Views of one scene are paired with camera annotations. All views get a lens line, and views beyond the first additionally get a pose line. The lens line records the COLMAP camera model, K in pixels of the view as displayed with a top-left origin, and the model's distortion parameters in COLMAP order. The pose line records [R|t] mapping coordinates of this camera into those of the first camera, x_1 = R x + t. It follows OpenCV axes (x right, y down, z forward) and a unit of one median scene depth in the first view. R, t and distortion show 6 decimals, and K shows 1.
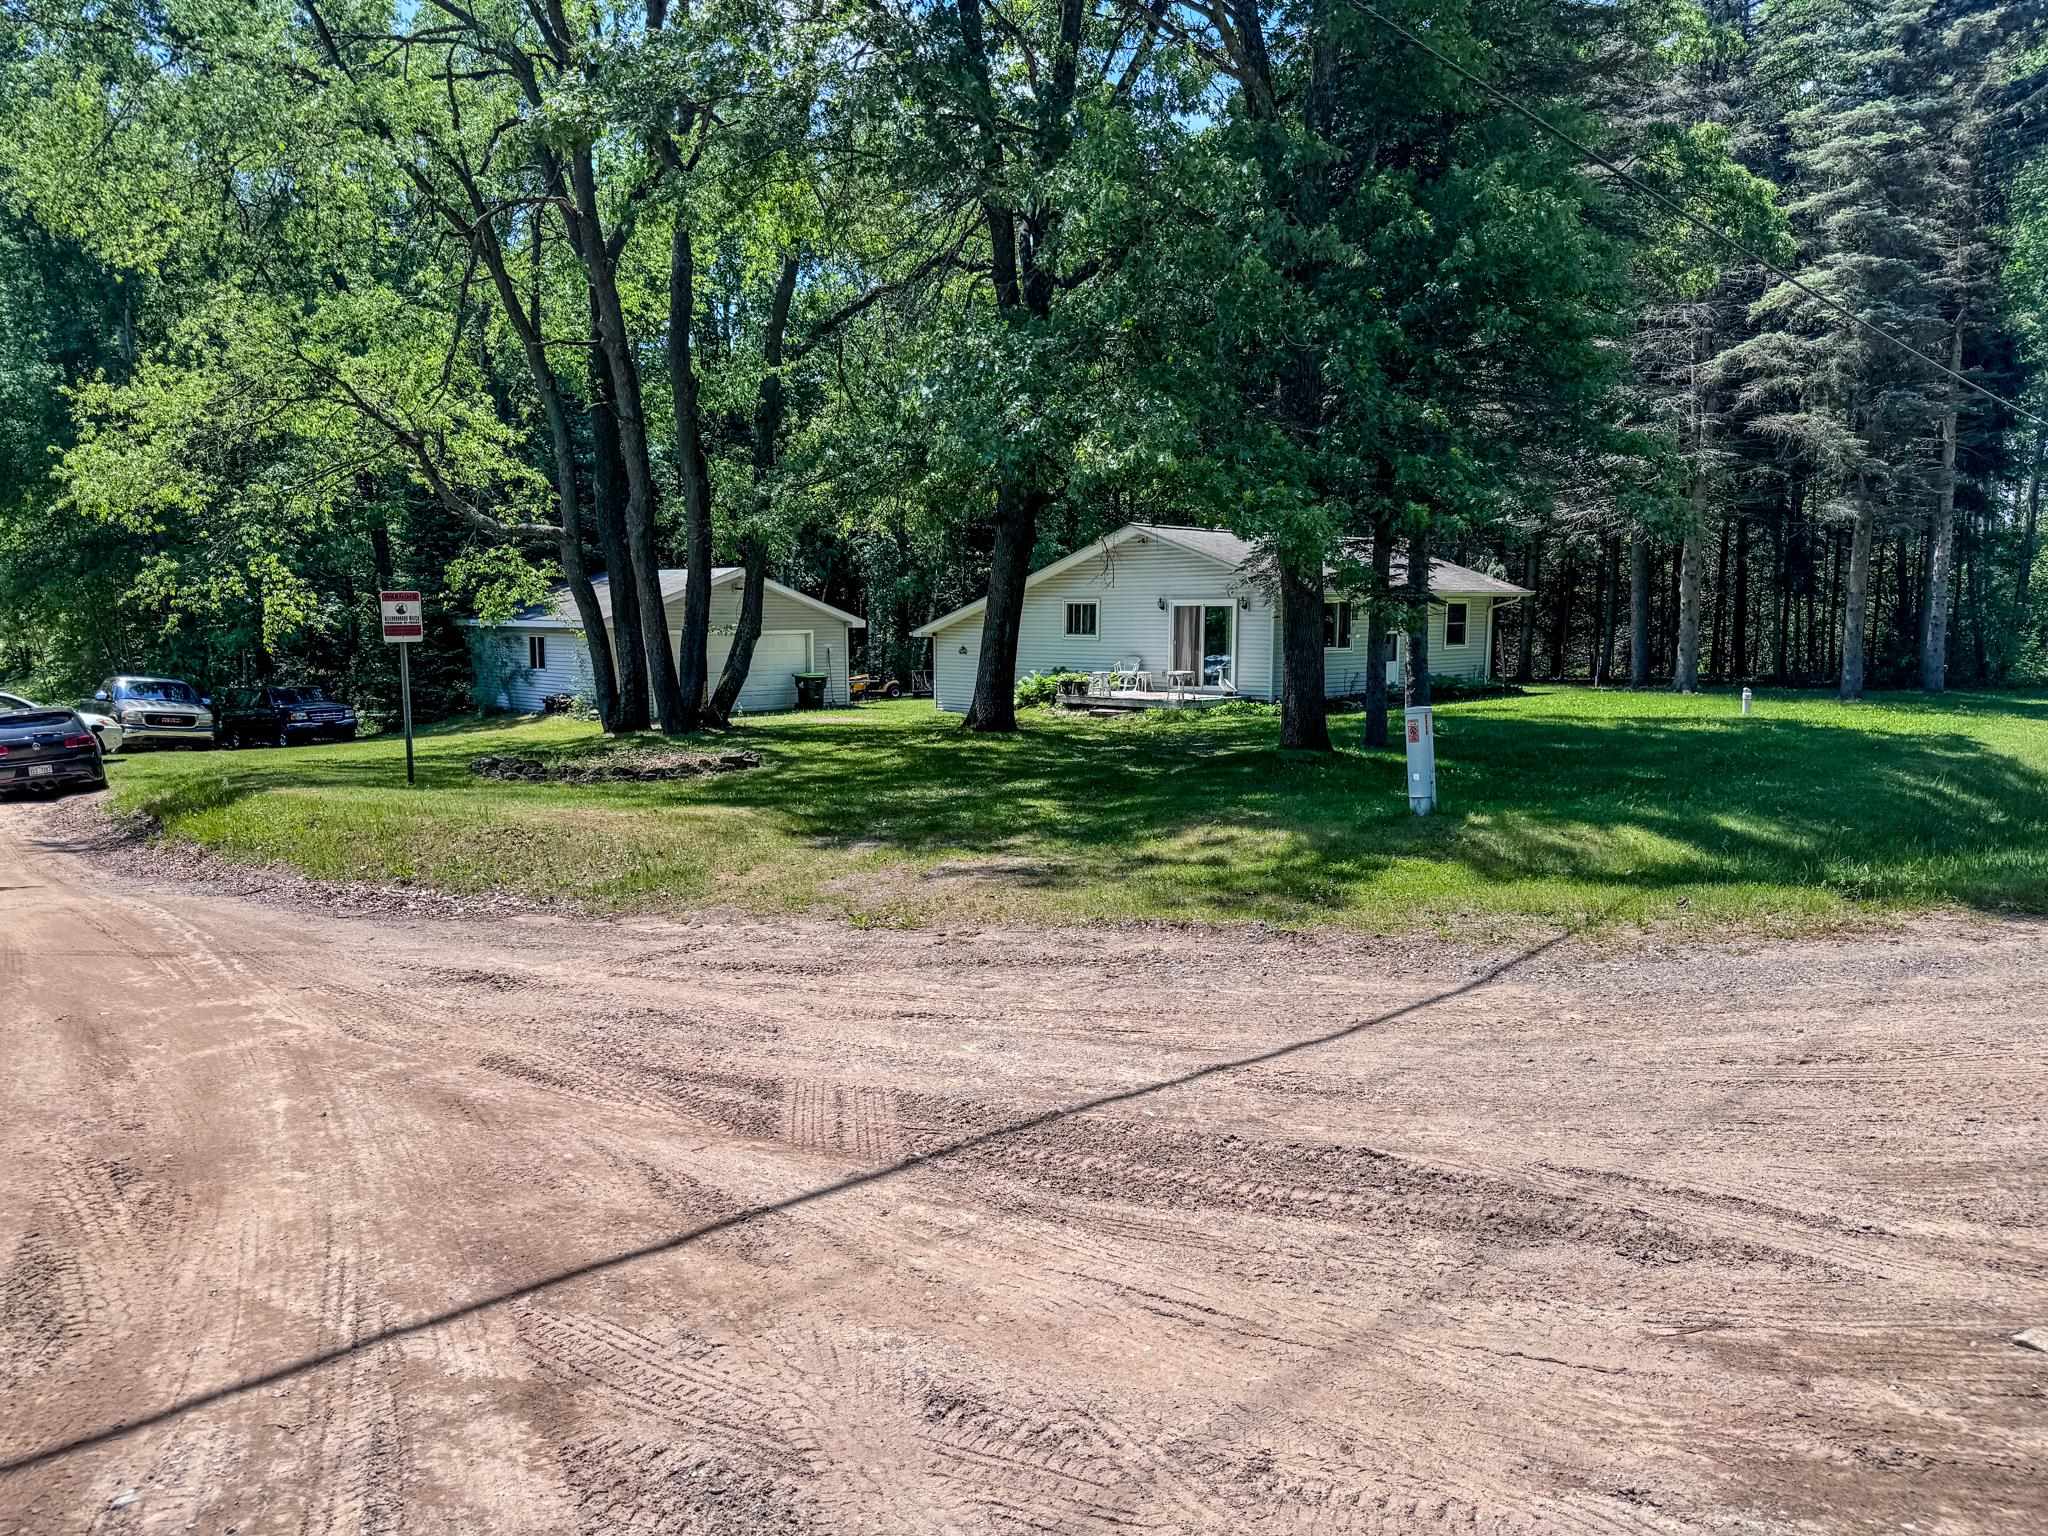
lens RADIAL K [[1454.8, 0, 1031.5], [0, 1454.8, 762.6], [0, 0, 1]] dist [0.103474, -0.142121]
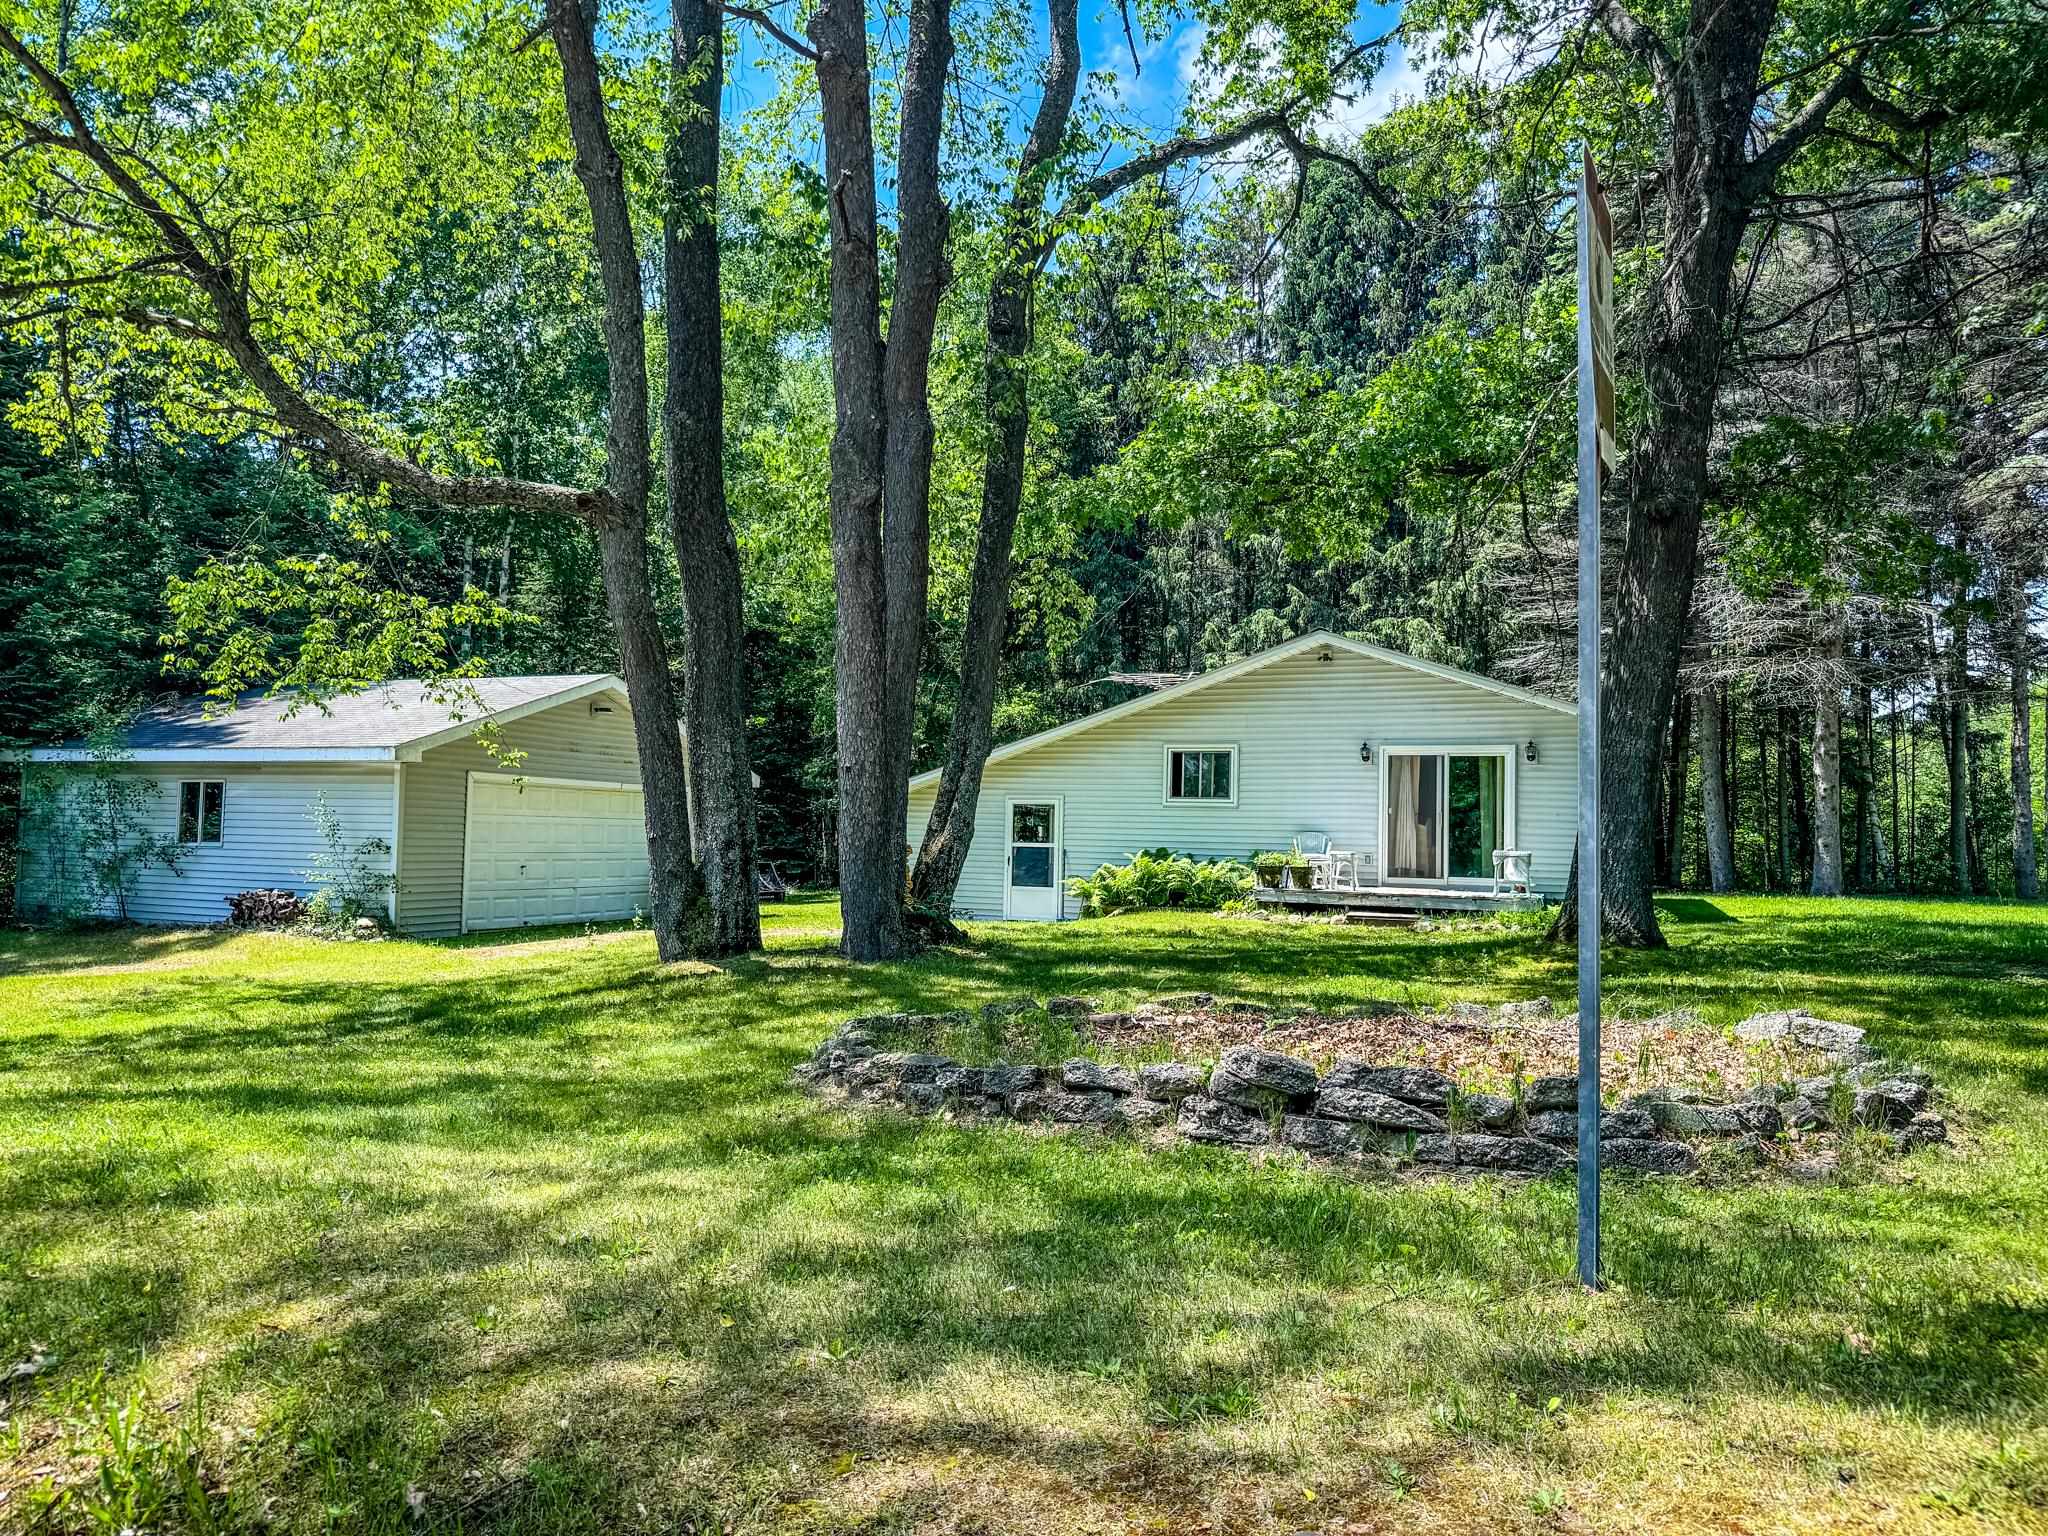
lens RADIAL K [[1441.6, 0, 1028.2], [0, 1441.6, 776.0], [0, 0, 1]] dist [0.050048, -0.066485]
pose [[0.925298, 0.036341, 0.377496, -0.298626], [0.018732, 0.989803, -0.141203, -0.009886], [-0.378779, 0.137726, 0.915182, 0.475616]]
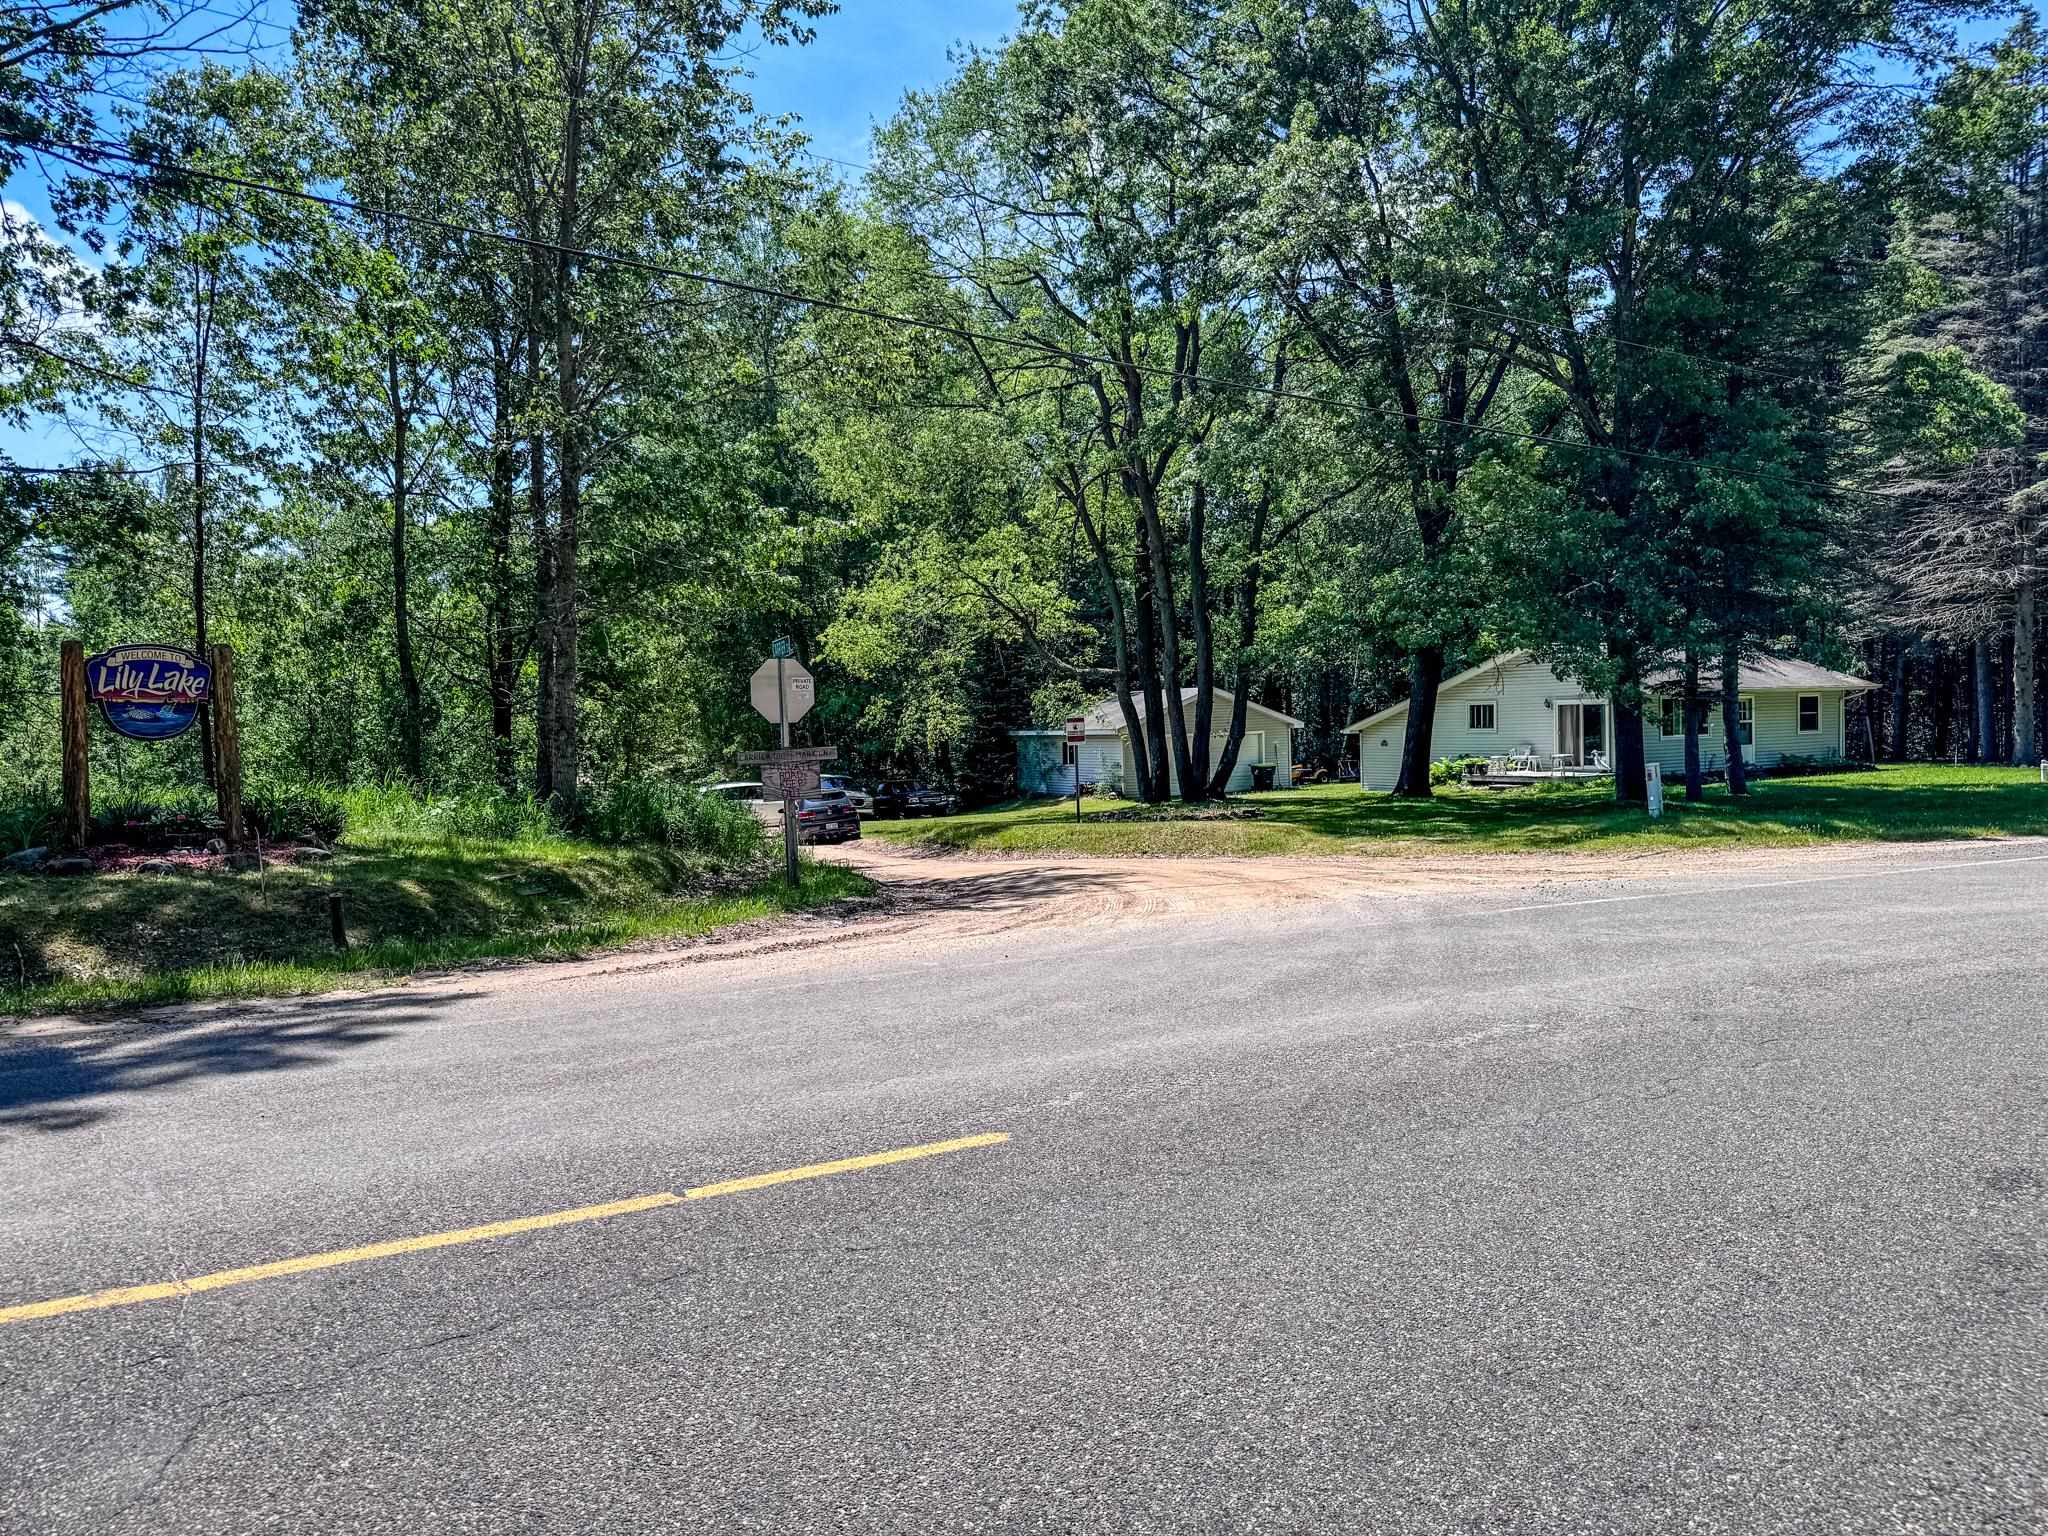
lens RADIAL K [[1441.6, 0, 1028.2], [0, 1441.6, 776.0], [0, 0, 1]] dist [0.050048, -0.066485]
pose [[0.963340, -0.016165, -0.267796, -0.010485], [0.000335, 0.998255, -0.059051, 0.032045], [0.268284, 0.056797, 0.961664, -0.366484]]
